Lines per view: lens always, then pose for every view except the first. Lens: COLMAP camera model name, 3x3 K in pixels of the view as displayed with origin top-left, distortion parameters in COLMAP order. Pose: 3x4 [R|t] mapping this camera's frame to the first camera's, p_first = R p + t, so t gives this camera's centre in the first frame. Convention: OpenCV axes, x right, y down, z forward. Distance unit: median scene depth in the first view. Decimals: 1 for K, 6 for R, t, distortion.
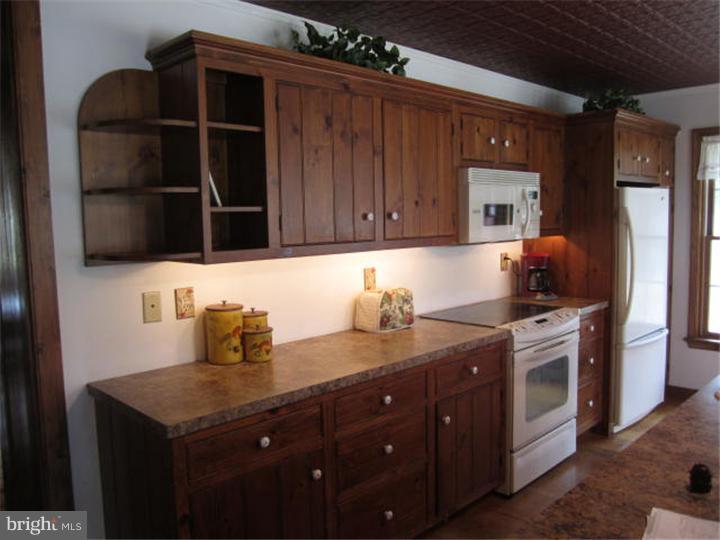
lens RADIAL K [[583.5, 0, 362.3], [0, 583.5, 269.8], [0, 0, 1]] dist [-0.061476, 0.007282]
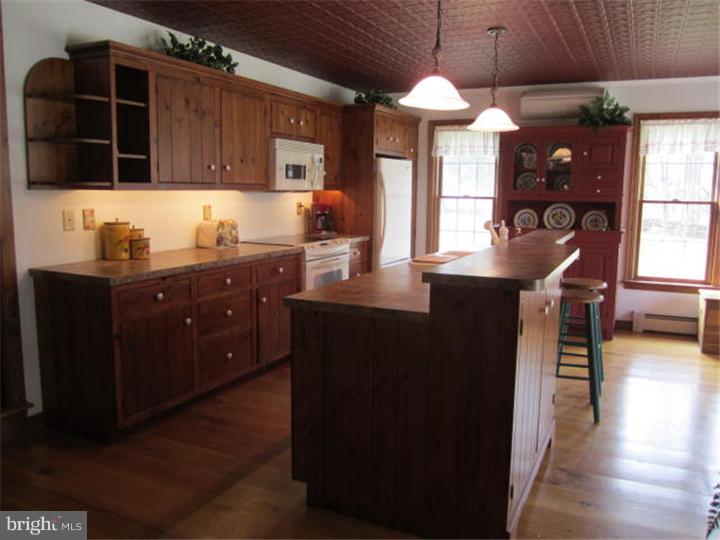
lens RADIAL K [[583.5, 0, 362.3], [0, 583.5, 269.8], [0, 0, 1]] dist [-0.061476, 0.007282]
pose [[0.940256, -0.012474, 0.340240, -0.136154], [-0.003194, 0.998961, 0.045452, 0.104659], [-0.340454, -0.043823, 0.939240, -0.551850]]
